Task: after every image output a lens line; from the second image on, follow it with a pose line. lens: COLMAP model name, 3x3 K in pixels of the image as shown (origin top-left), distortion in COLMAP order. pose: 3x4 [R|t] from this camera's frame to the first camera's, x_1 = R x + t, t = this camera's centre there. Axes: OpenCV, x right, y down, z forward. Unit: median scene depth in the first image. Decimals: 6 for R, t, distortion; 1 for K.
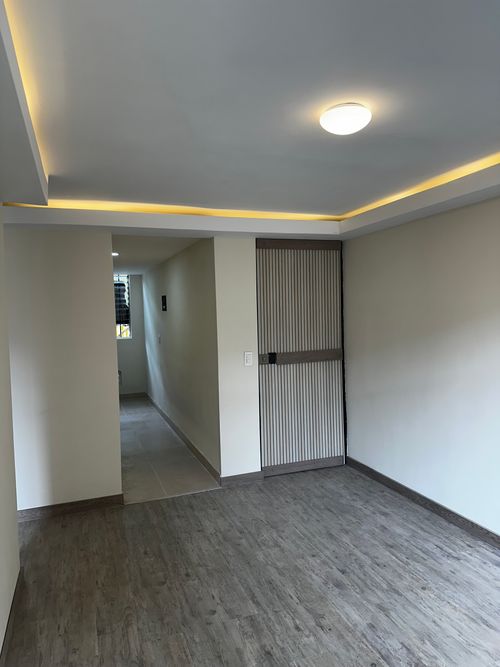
lens RADIAL K [[465.2, 0, 250.0], [0, 465.2, 333.5], [0, 0, 1]] dist [-0.004760, -0.006067]
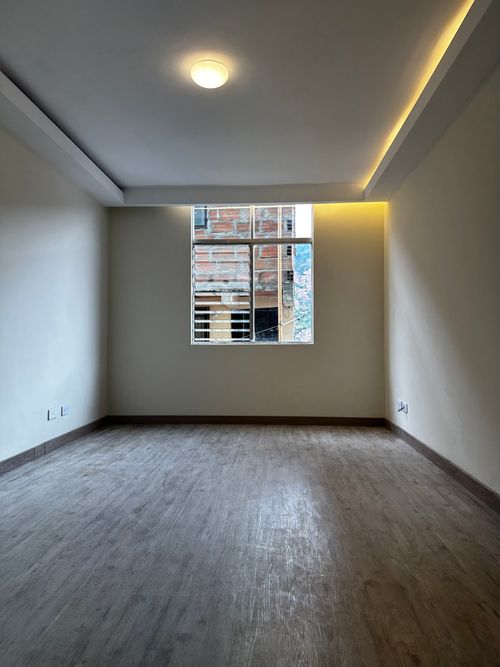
lens RADIAL K [[465.2, 0, 250.0], [0, 465.2, 333.5], [0, 0, 1]] dist [-0.004760, -0.006067]
pose [[-0.915810, 0.033566, 0.400207, -0.294833], [0.042293, 0.999021, 0.012991, 0.196643], [-0.399379, 0.028823, -0.916333, 1.590655]]
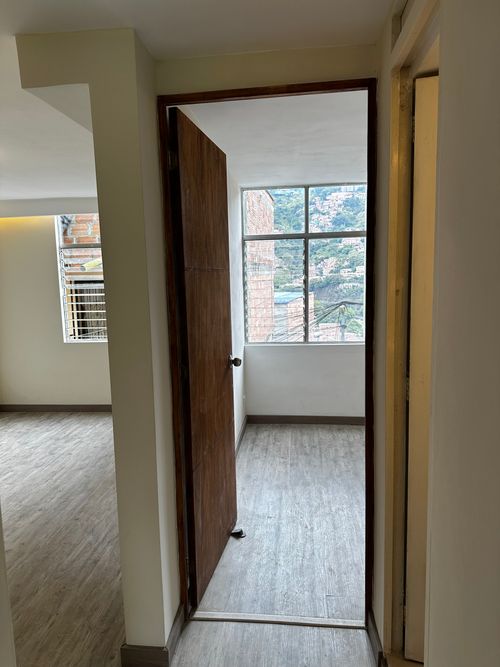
lens RADIAL K [[465.2, 0, 250.0], [0, 465.2, 333.5], [0, 0, 1]] dist [-0.004760, -0.006067]
pose [[-0.895826, -0.008063, 0.444332, -0.966538], [0.068853, 0.985244, 0.156693, -0.040297], [-0.439039, 0.170963, -0.882052, 1.453502]]
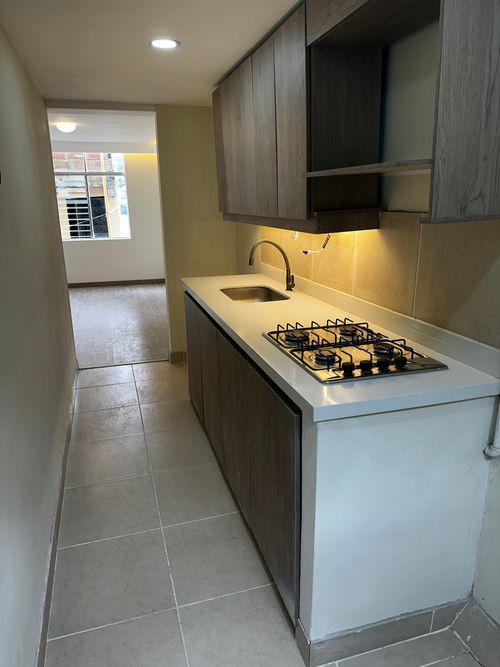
lens RADIAL K [[465.2, 0, 250.0], [0, 465.2, 333.5], [0, 0, 1]] dist [-0.004760, -0.006067]
pose [[-0.997654, 0.021154, 0.065106, -0.757800], [0.041223, 0.944932, 0.324660, -0.086330], [-0.054653, 0.326582, -0.943587, 2.867905]]
